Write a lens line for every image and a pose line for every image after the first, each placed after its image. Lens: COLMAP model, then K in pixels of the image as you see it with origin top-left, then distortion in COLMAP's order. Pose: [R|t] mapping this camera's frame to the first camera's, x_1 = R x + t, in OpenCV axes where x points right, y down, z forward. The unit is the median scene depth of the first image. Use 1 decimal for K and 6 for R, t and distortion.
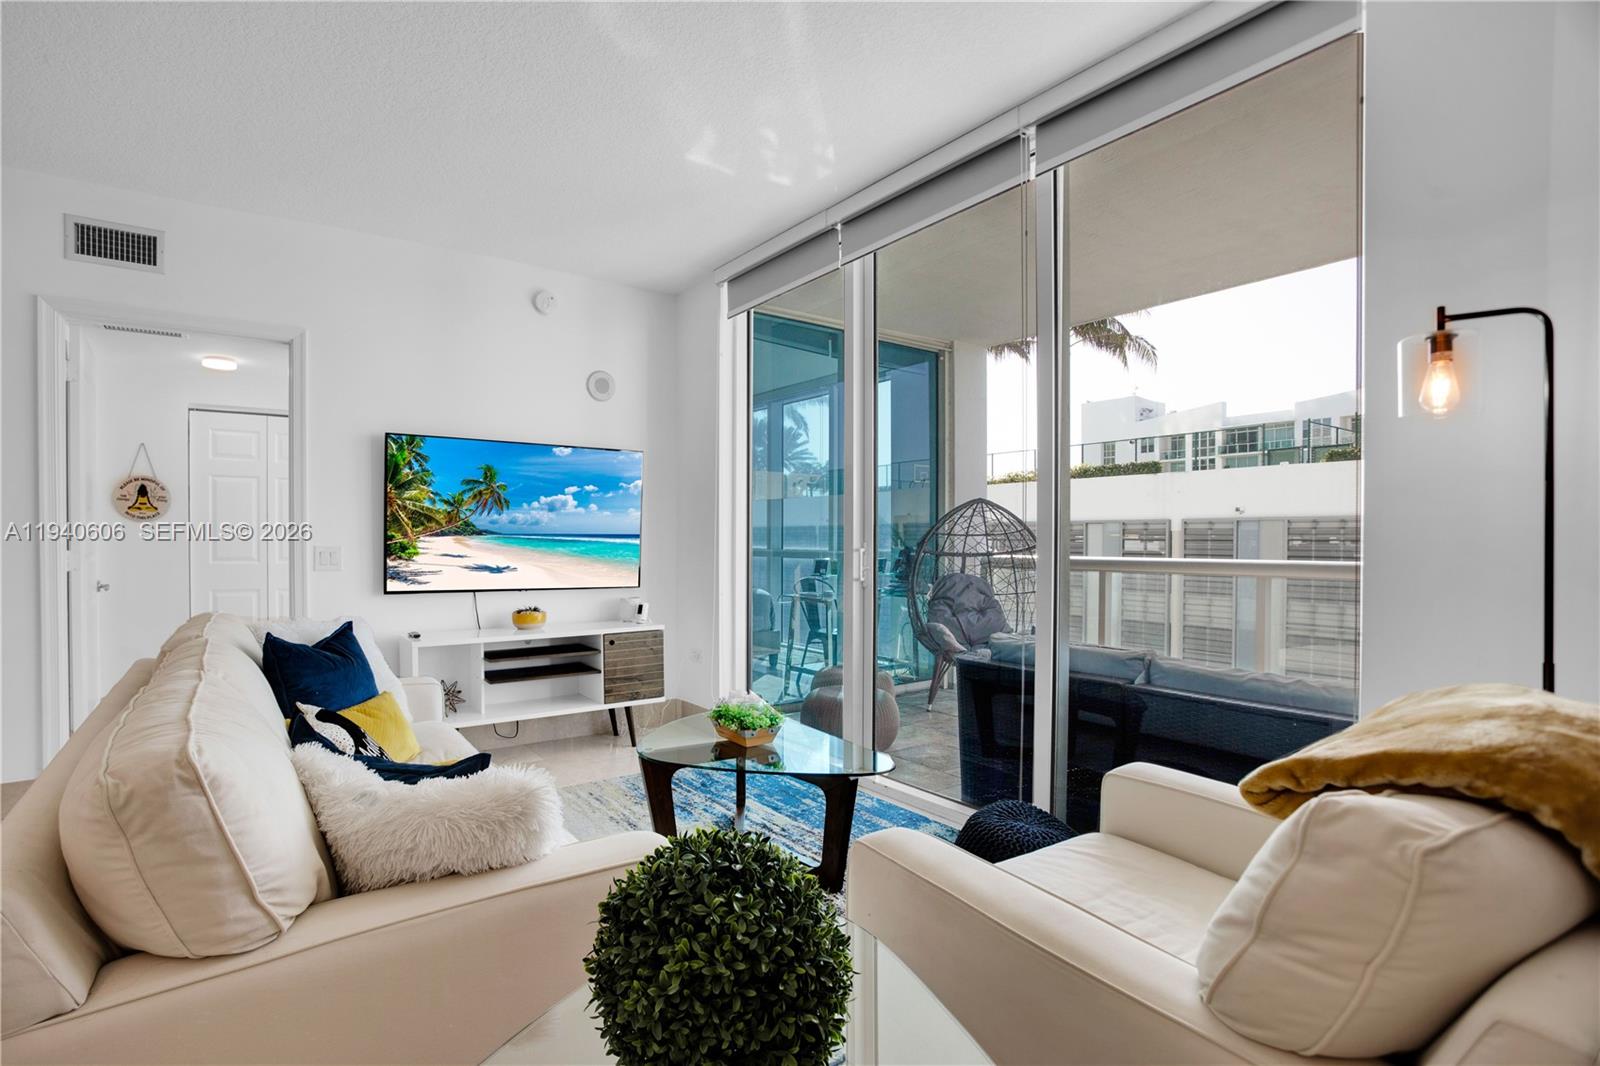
lens RADIAL K [[784.5, 0, 769.3], [0, 784.5, 571.9], [0, 0, 1]] dist [-0.061551, 0.025115]
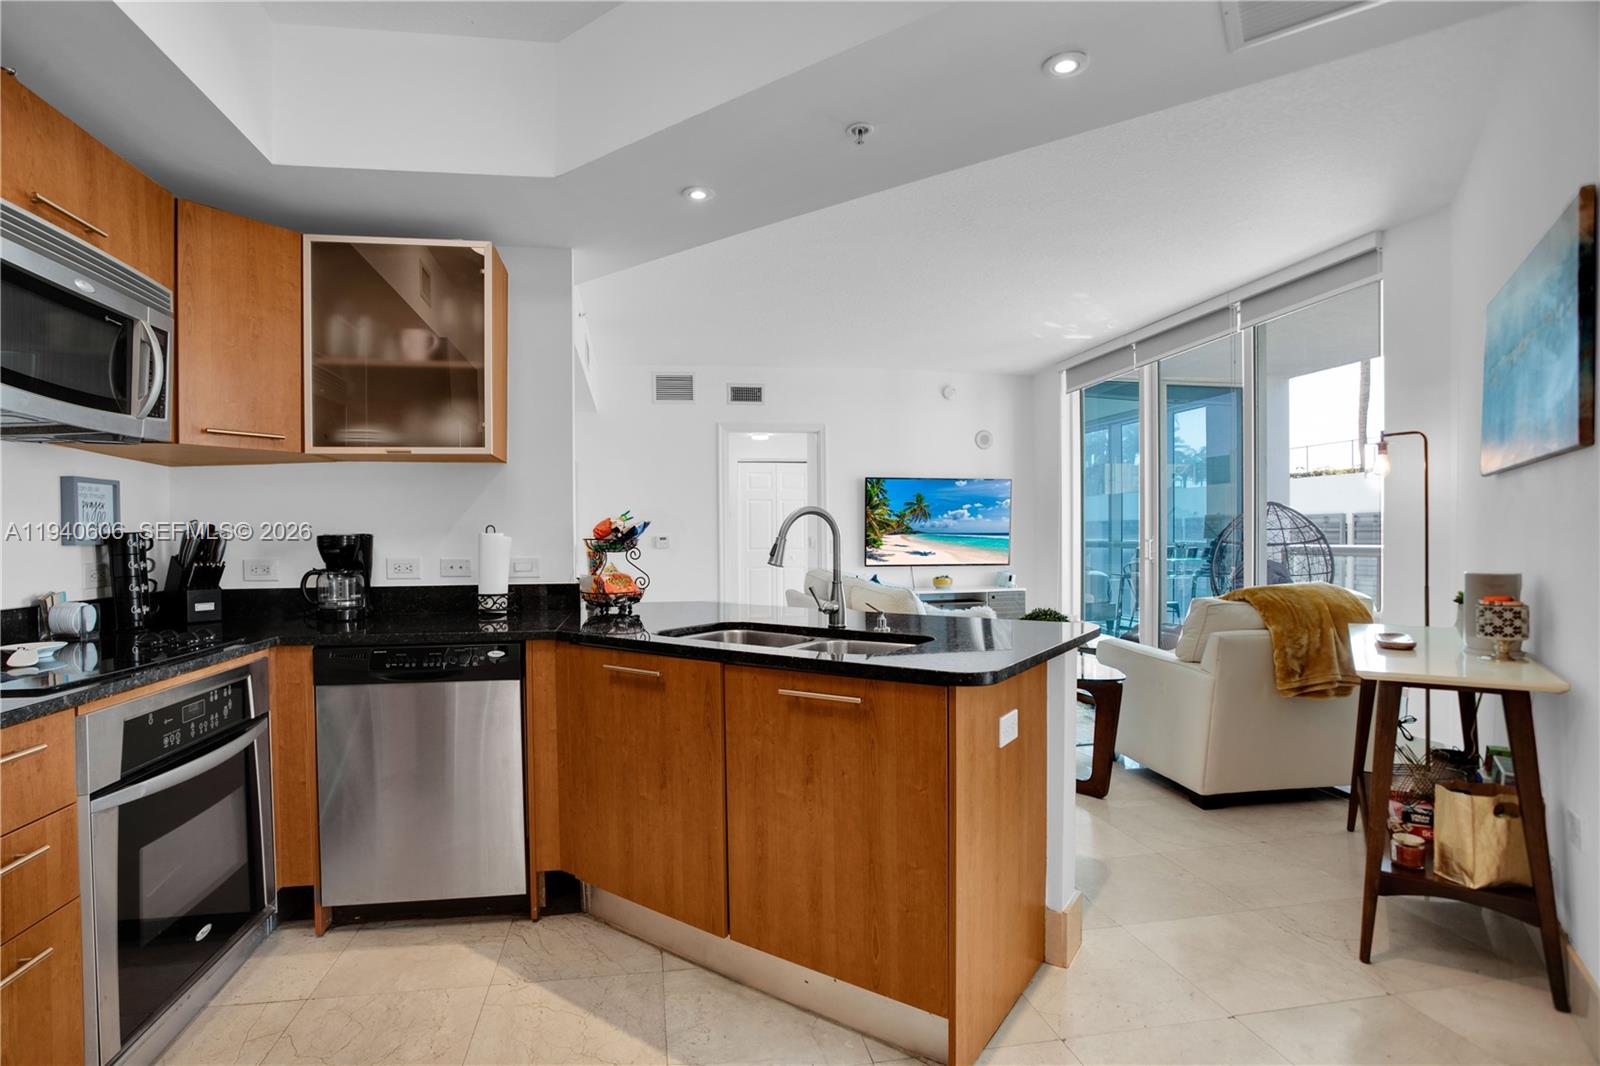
lens RADIAL K [[784.5, 0, 765.4], [0, 784.5, 541.2], [0, 0, 1]] dist [-0.061551, 0.025115]
pose [[0.898652, -0.006109, -0.438620, 0.090340], [-0.007461, 0.999545, -0.029209, 0.021359], [0.438599, 0.029522, 0.898198, -0.696082]]
